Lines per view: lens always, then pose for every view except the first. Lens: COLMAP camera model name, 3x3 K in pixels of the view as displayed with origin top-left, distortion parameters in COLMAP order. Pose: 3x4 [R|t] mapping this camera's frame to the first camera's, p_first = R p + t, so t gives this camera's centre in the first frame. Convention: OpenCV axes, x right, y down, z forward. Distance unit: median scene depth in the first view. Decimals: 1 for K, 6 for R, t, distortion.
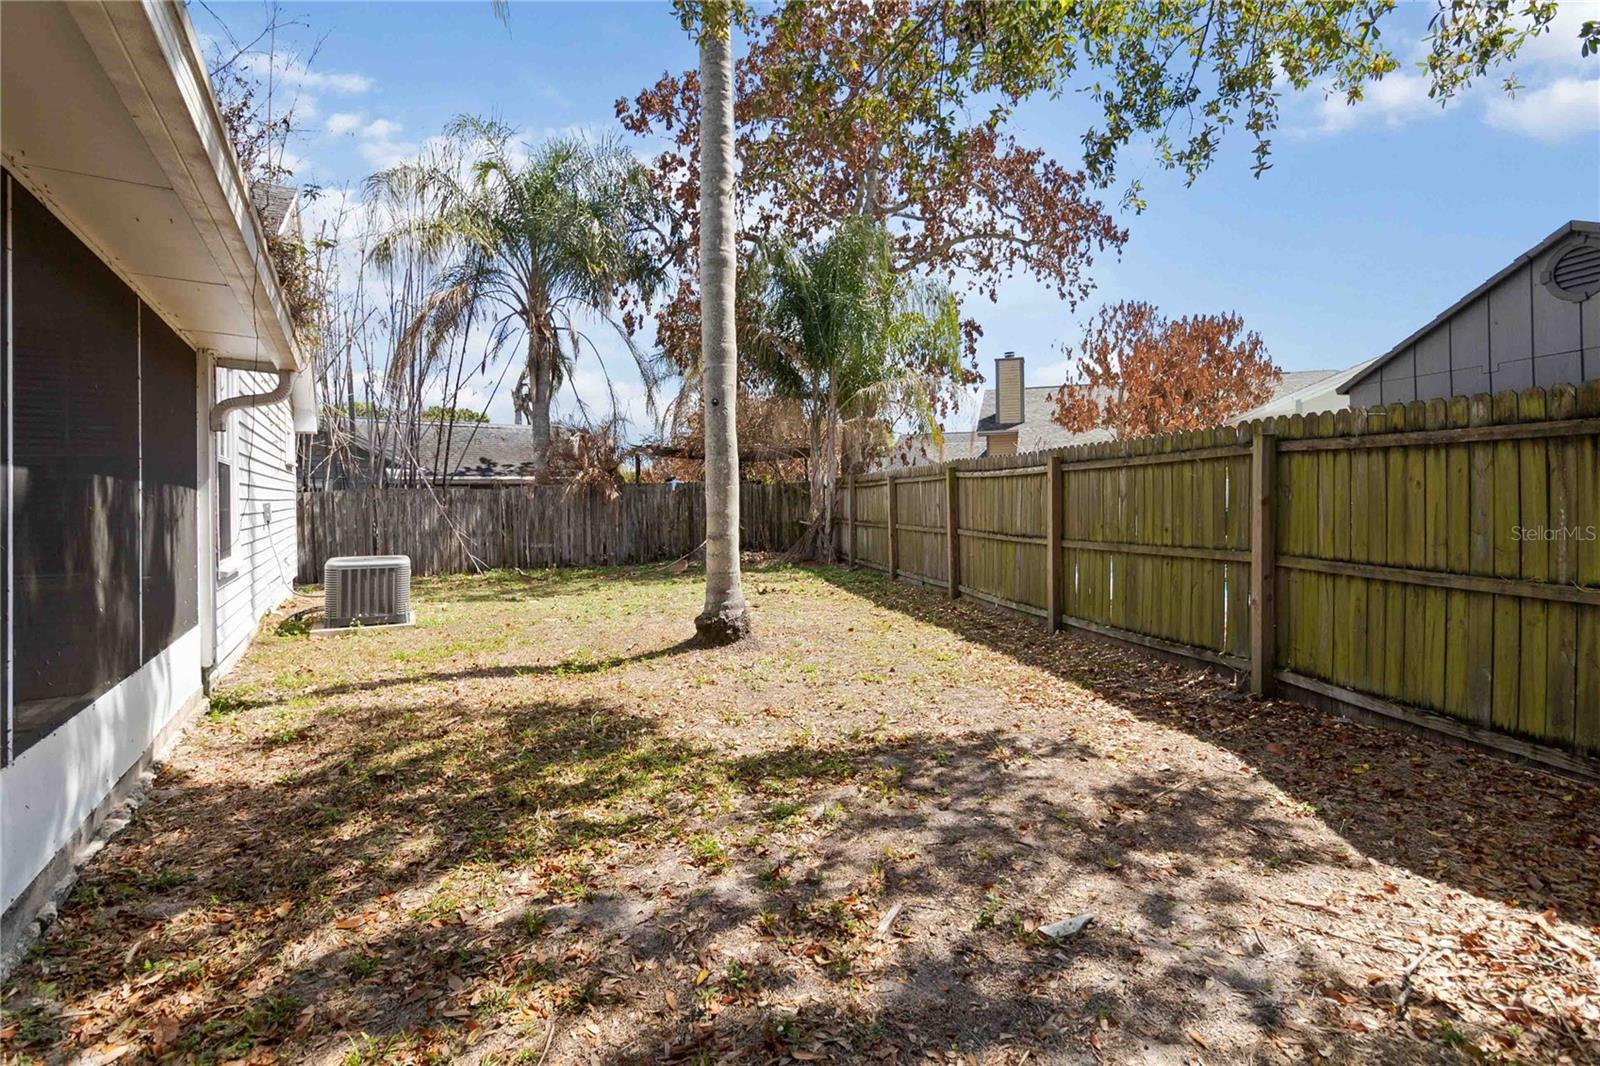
lens RADIAL K [[754.7, 0, 808.8], [0, 754.7, 493.2], [0, 0, 1]] dist [0.000532, -0.000124]
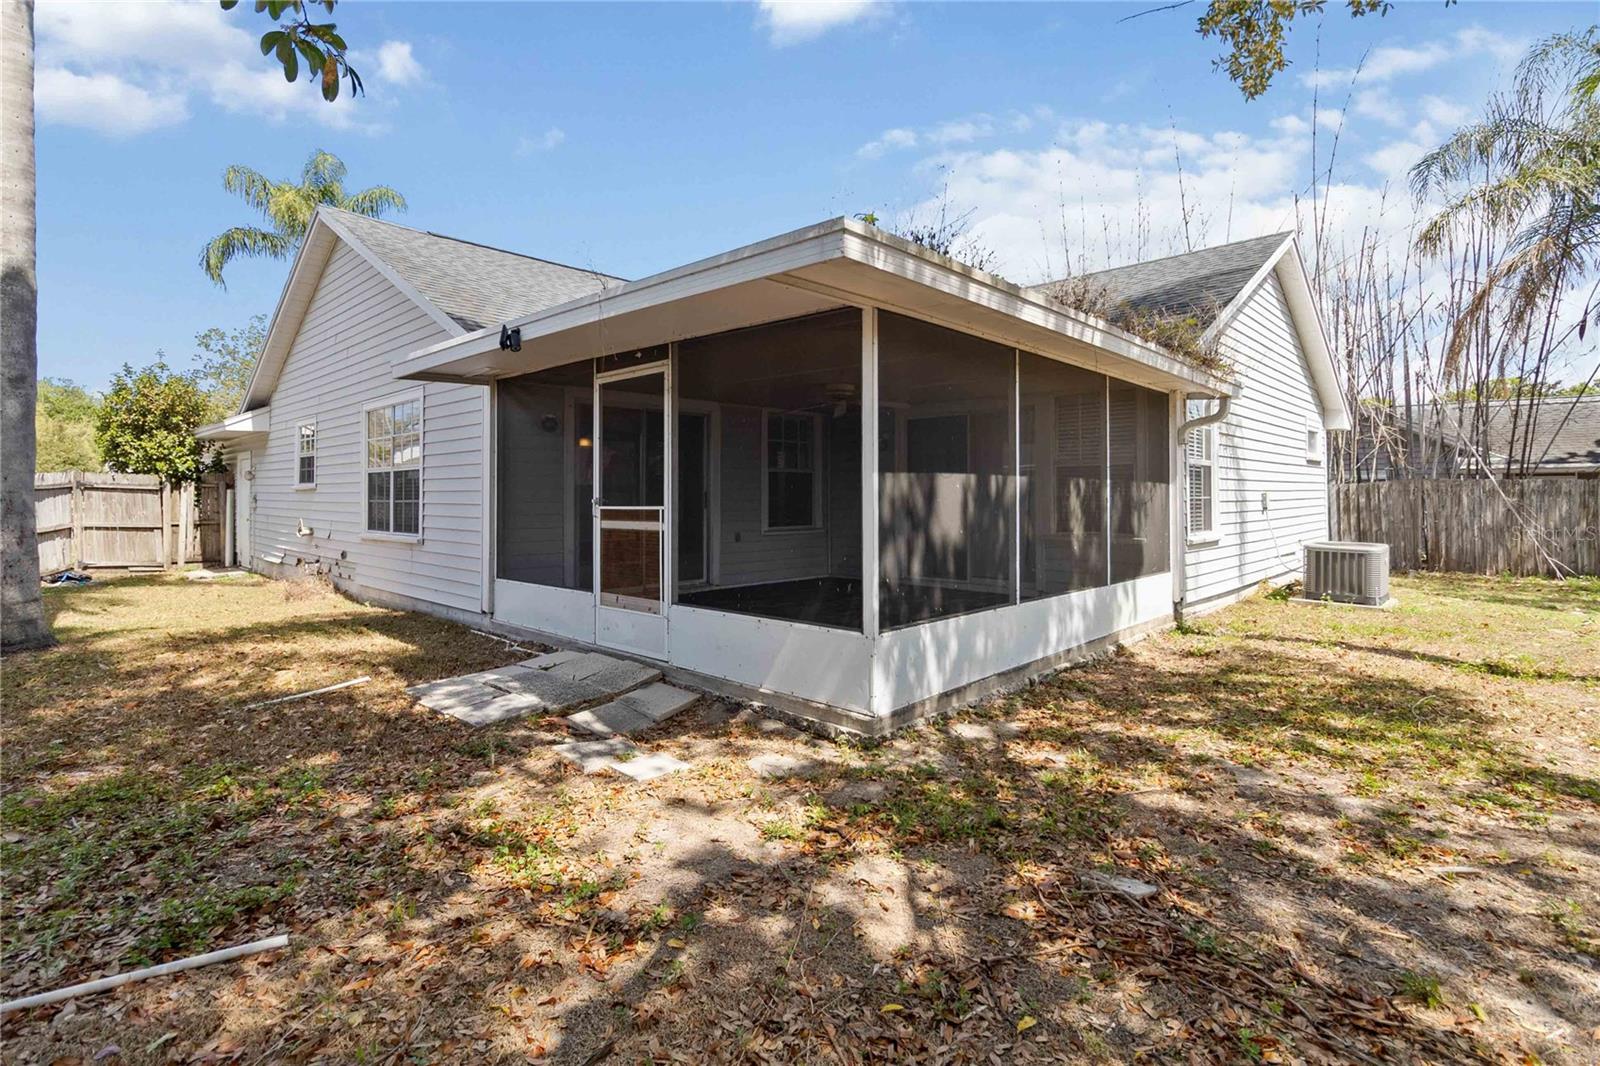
lens RADIAL K [[754.7, 0, 808.8], [0, 754.7, 493.2], [0, 0, 1]] dist [0.000532, -0.000124]
pose [[0.267349, 0.009280, -0.963555, 0.402851], [0.003347, 0.999939, 0.010559, -0.004055], [0.963594, -0.006048, 0.267301, -0.093804]]
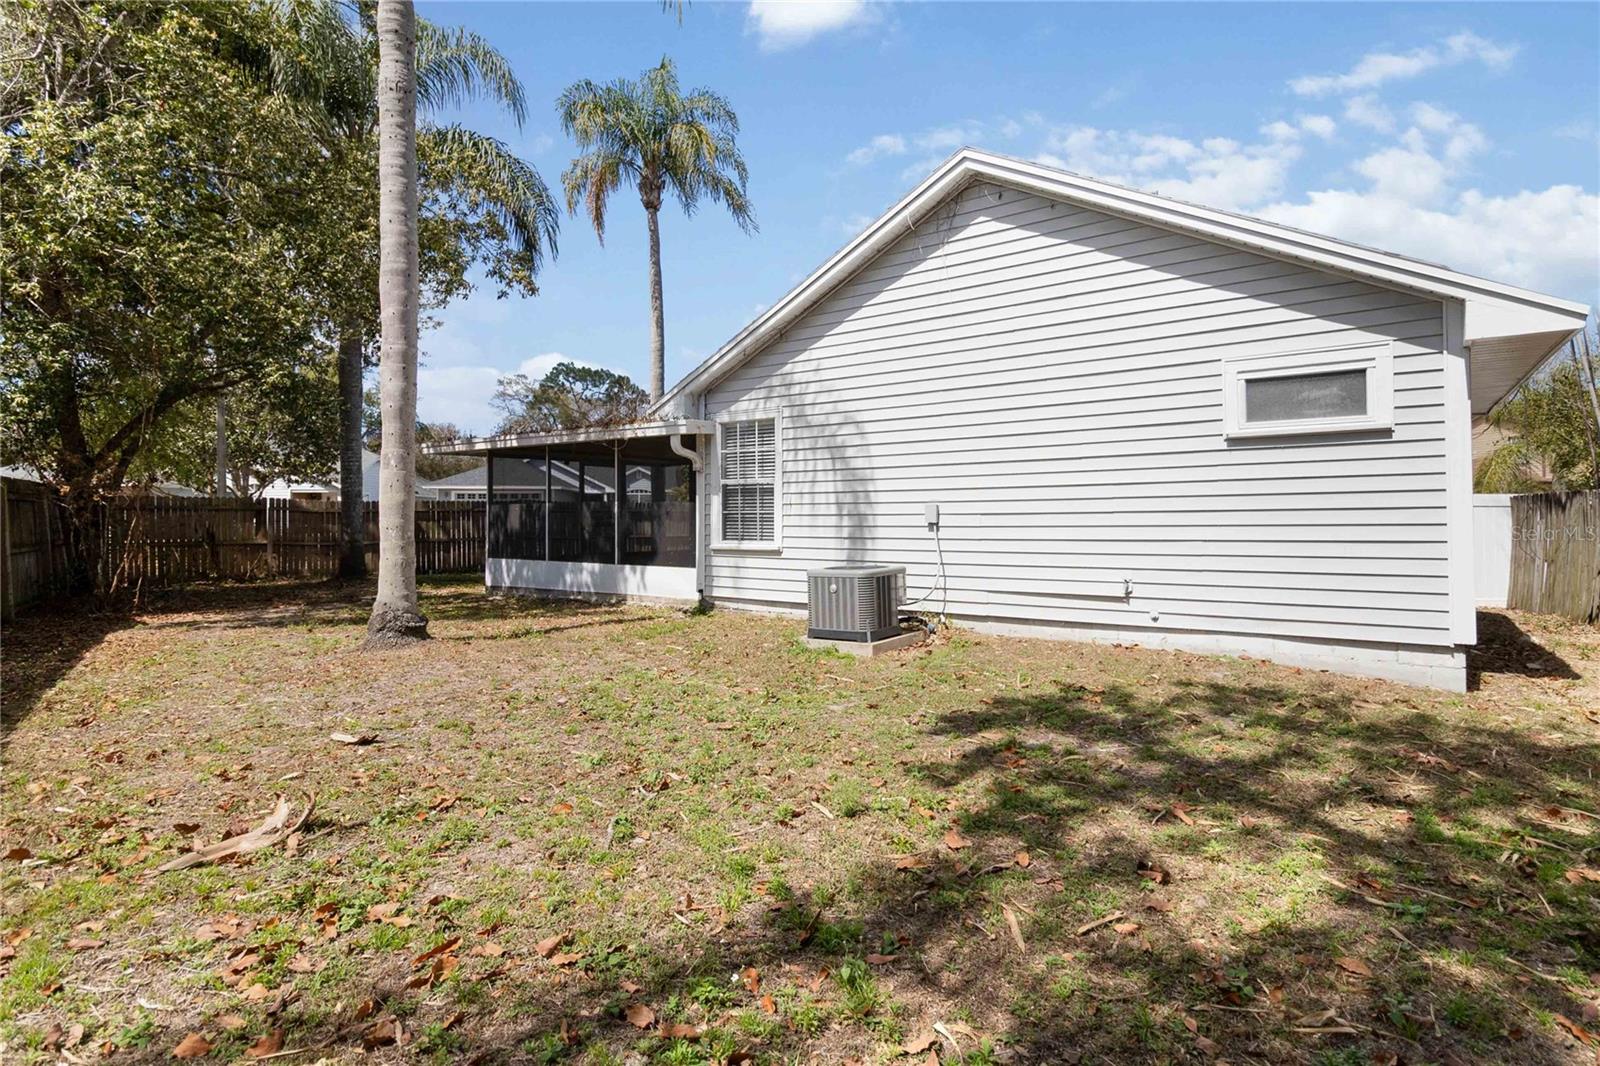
lens RADIAL K [[754.7, 0, 808.8], [0, 754.7, 493.2], [0, 0, 1]] dist [0.000532, -0.000124]
pose [[-0.910338, 0.015005, -0.413593, -0.229796], [0.025462, 0.999480, -0.019782, 0.018585], [0.413081, -0.028540, -0.910247, 2.553876]]
